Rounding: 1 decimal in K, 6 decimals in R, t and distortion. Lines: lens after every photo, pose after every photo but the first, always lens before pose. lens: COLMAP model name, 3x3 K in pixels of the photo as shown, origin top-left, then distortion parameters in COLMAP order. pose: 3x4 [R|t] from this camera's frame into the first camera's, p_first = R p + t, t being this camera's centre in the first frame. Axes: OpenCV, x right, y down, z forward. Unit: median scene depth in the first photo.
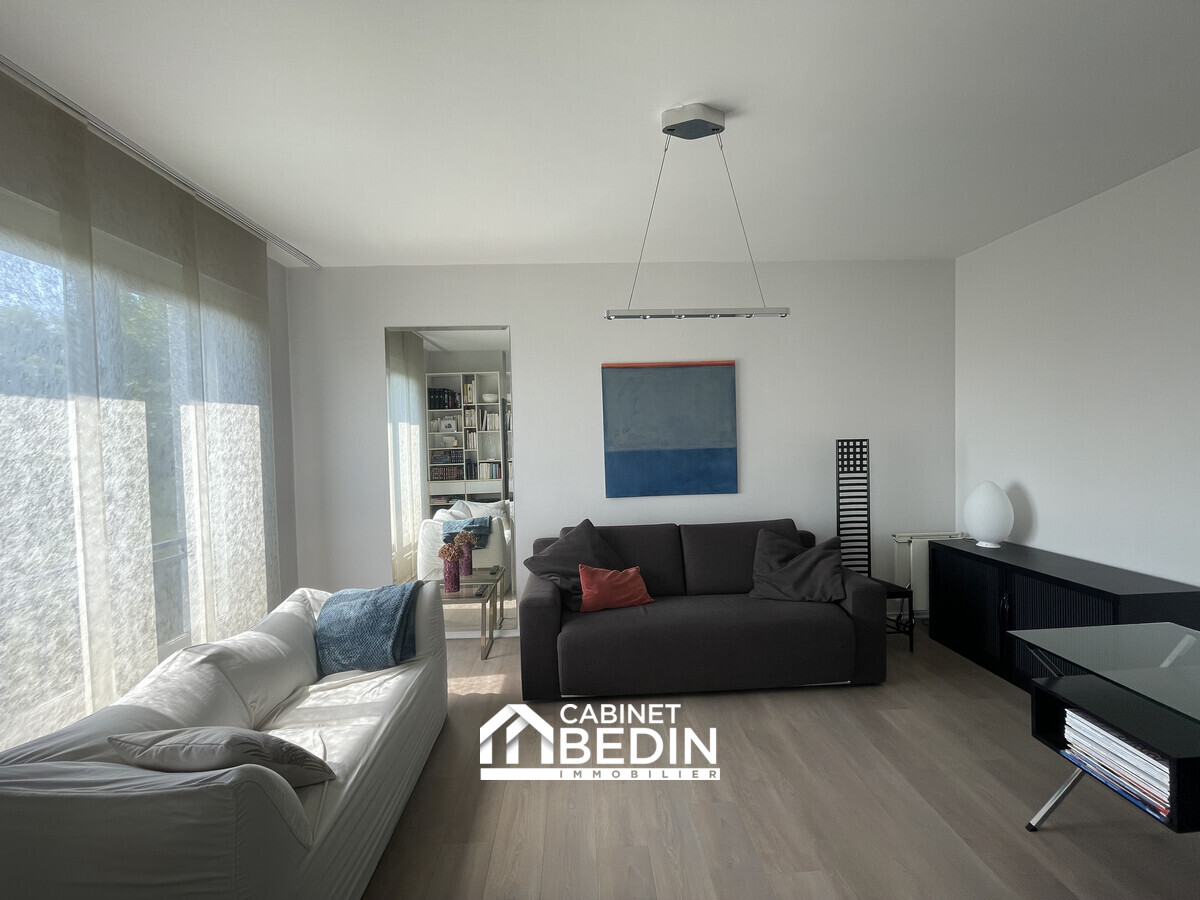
lens RADIAL K [[481.5, 0, 600.3], [0, 481.5, 448.7], [0, 0, 1]] dist [-0.000109, -0.000003]
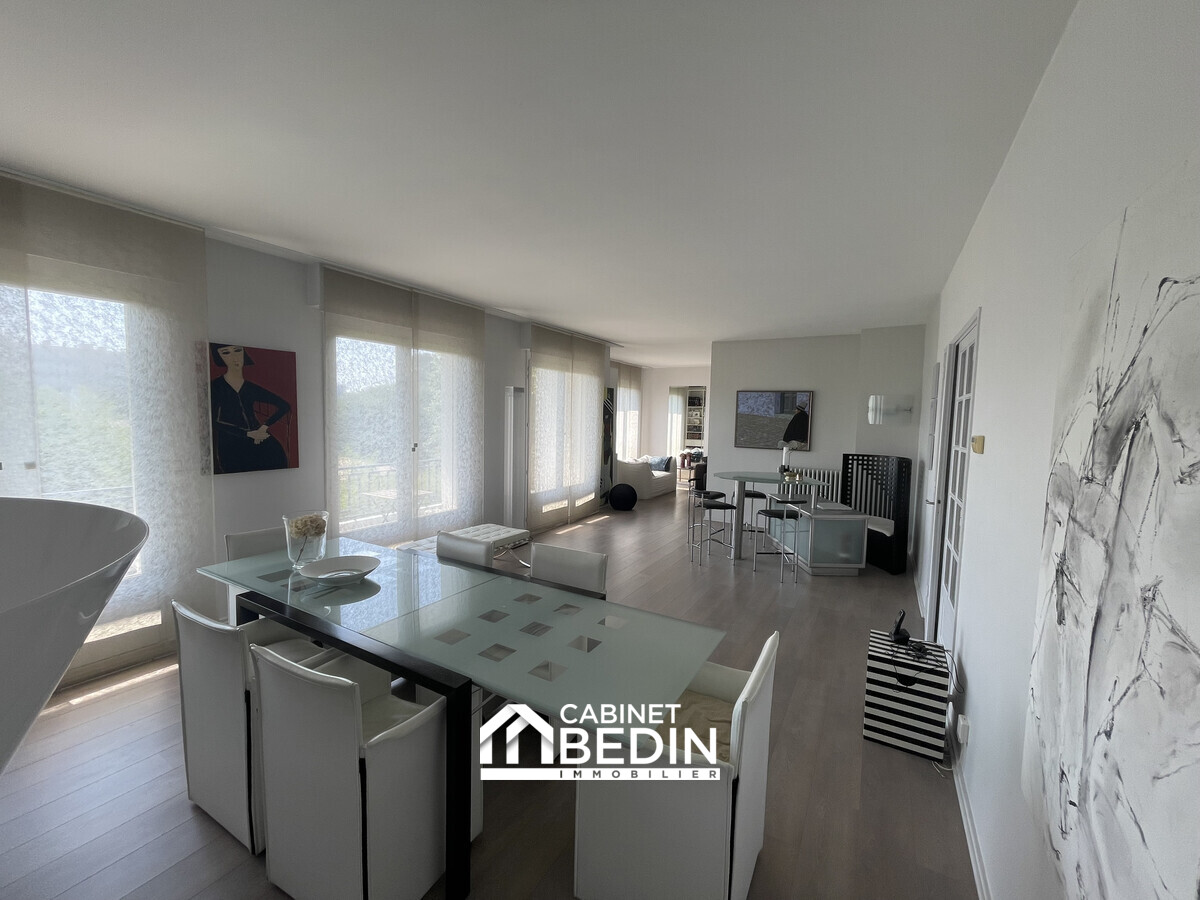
lens RADIAL K [[481.5, 0, 599.7], [0, 481.5, 450.5], [0, 0, 1]] dist [-0.000109, -0.000003]
pose [[0.839954, 0.081933, -0.536437, 0.593041], [-0.055751, 0.996334, 0.064881, -0.003105], [0.539786, -0.024590, 0.841443, -1.262930]]
